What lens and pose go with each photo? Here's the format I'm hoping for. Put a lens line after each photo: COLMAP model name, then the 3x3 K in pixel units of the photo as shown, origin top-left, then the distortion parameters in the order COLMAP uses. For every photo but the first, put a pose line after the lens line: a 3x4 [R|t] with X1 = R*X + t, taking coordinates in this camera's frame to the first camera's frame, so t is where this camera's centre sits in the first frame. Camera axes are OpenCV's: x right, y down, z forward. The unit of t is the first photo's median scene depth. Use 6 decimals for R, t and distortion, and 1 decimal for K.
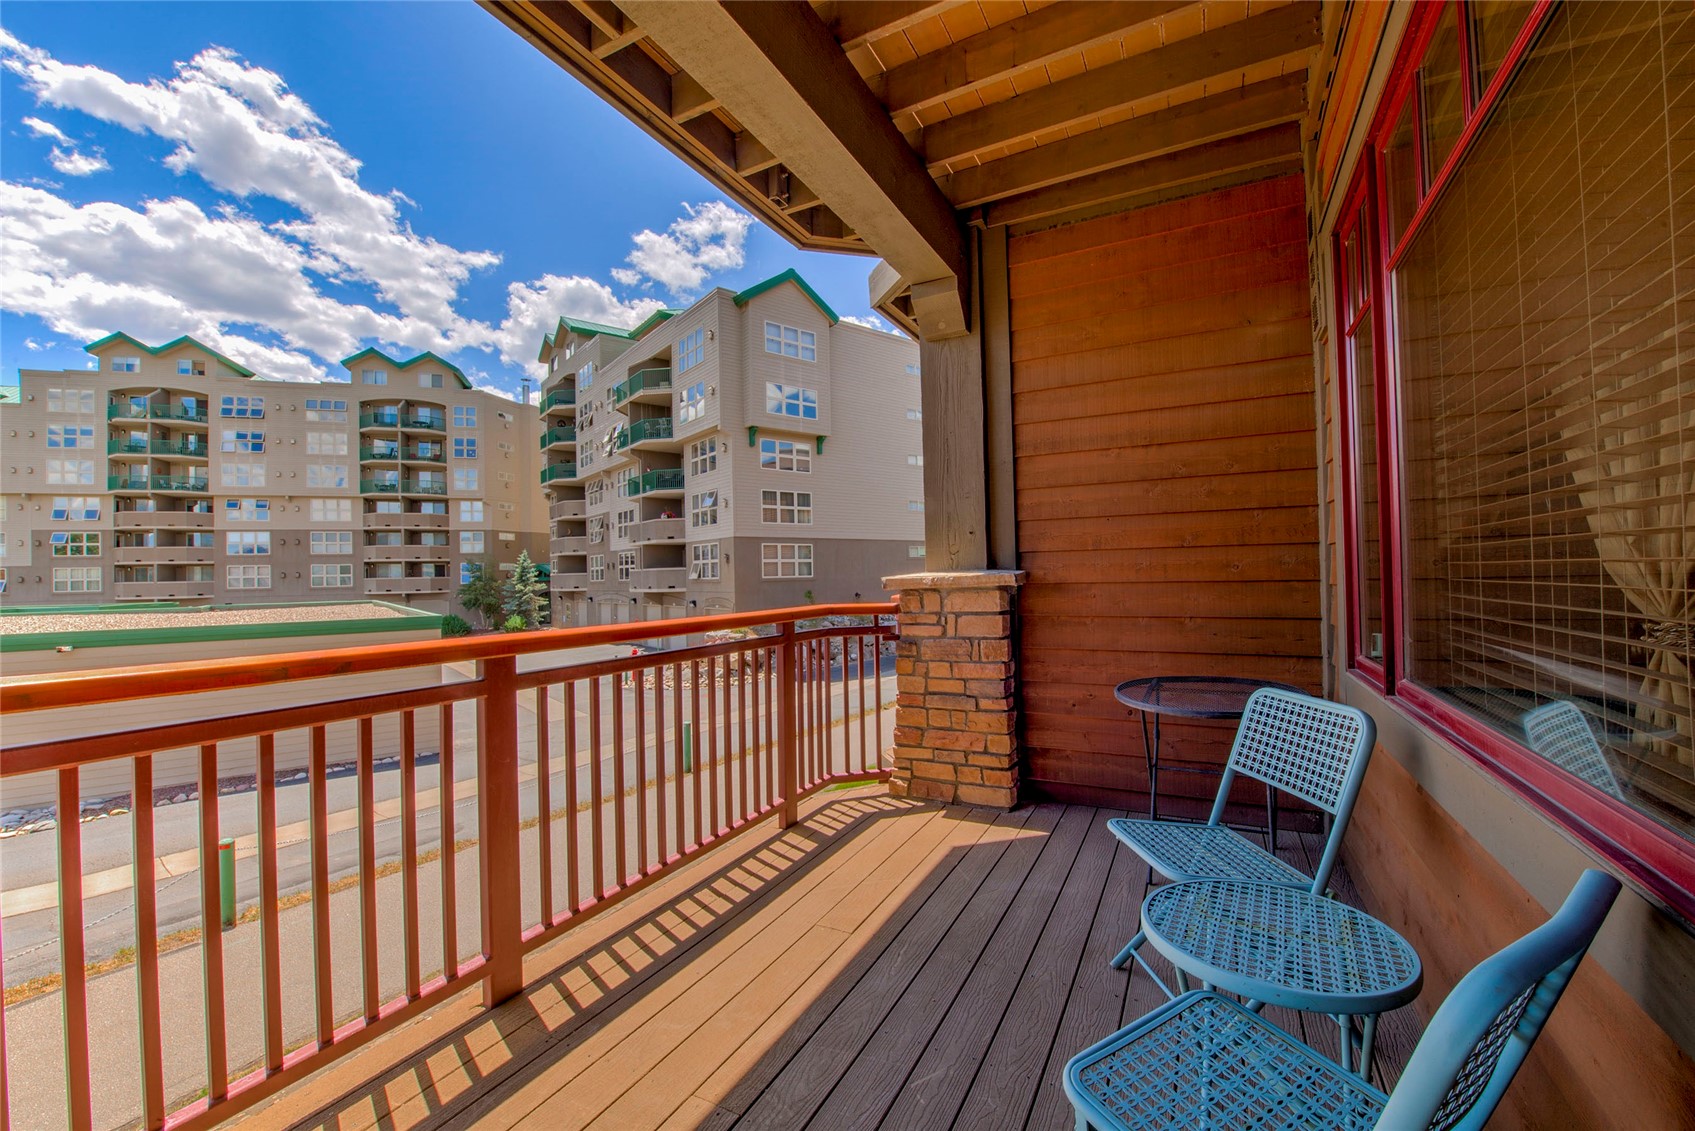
lens RADIAL K [[708.2, 0, 842.4], [0, 708.2, 571.0], [0, 0, 1]] dist [-0.007765, -0.005370]
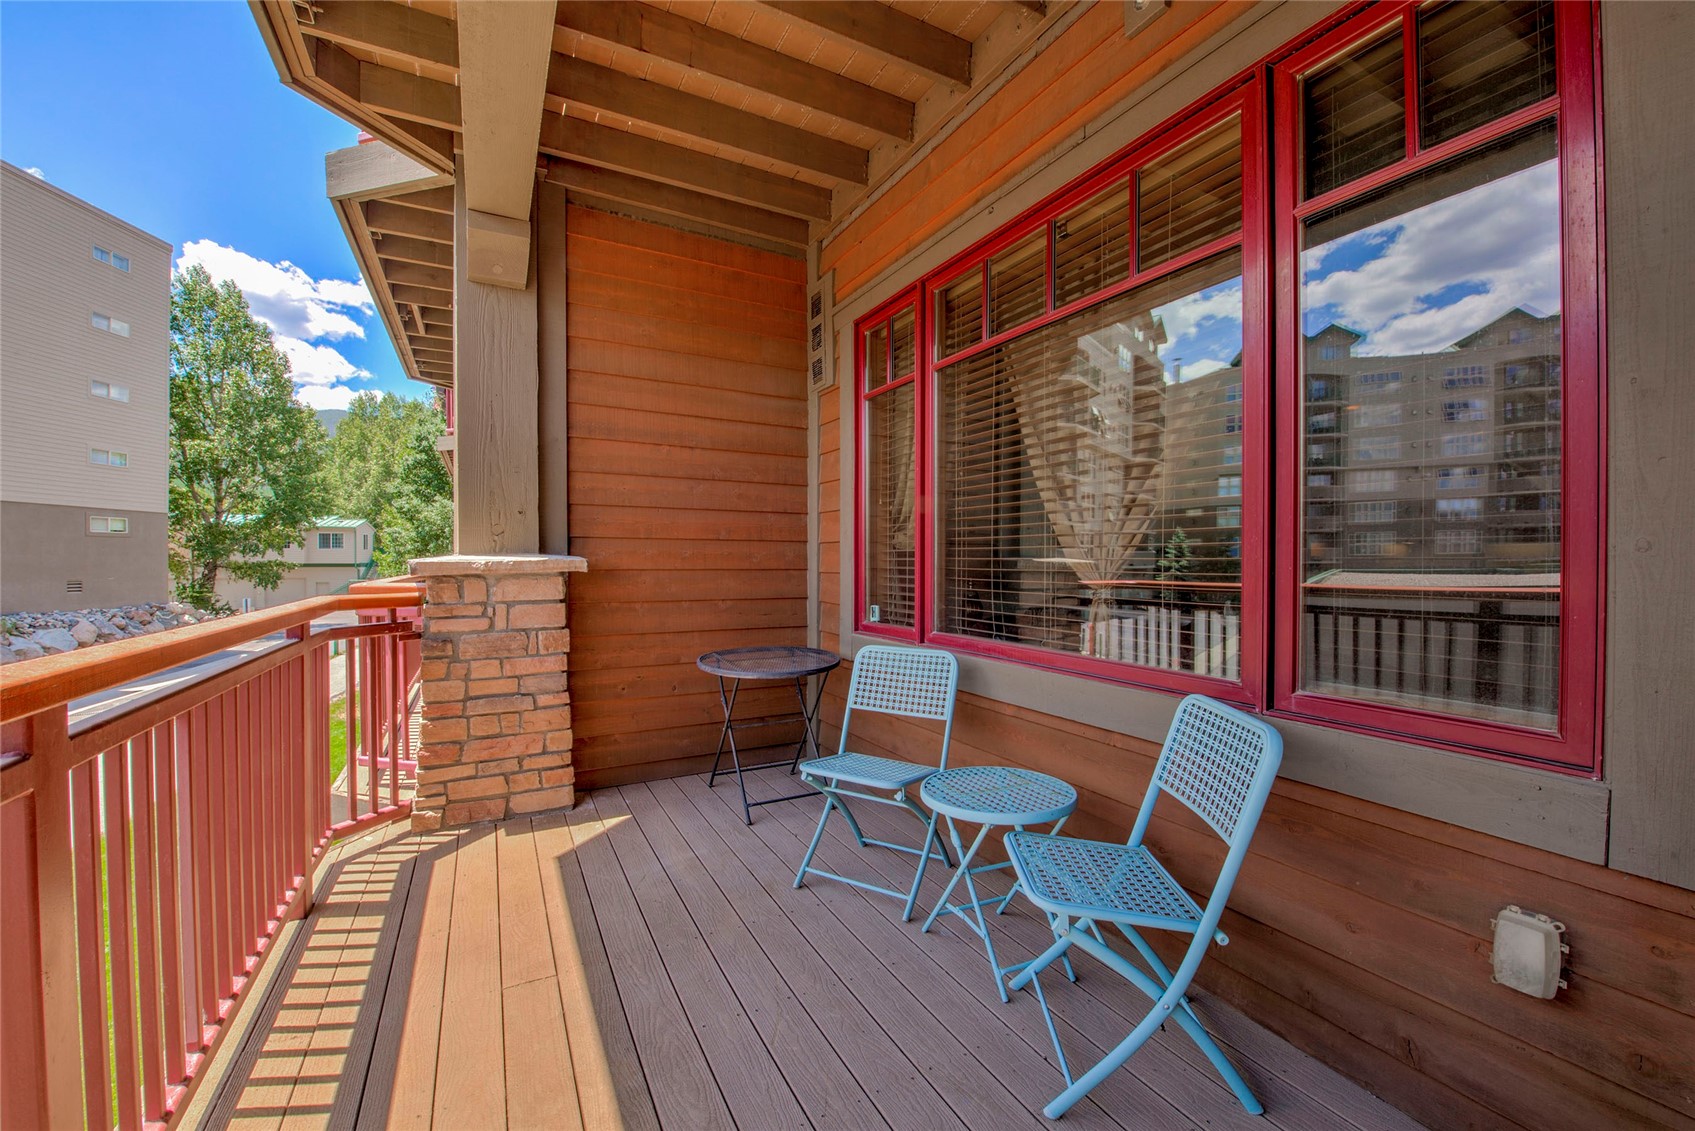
lens RADIAL K [[708.2, 0, 842.4], [0, 708.2, 571.0], [0, 0, 1]] dist [-0.007765, -0.005370]
pose [[0.542128, 0.010190, 0.840234, -0.359891], [-0.018997, 0.999820, 0.000132, 0.012675], [-0.840081, -0.016034, 0.542224, 0.178807]]
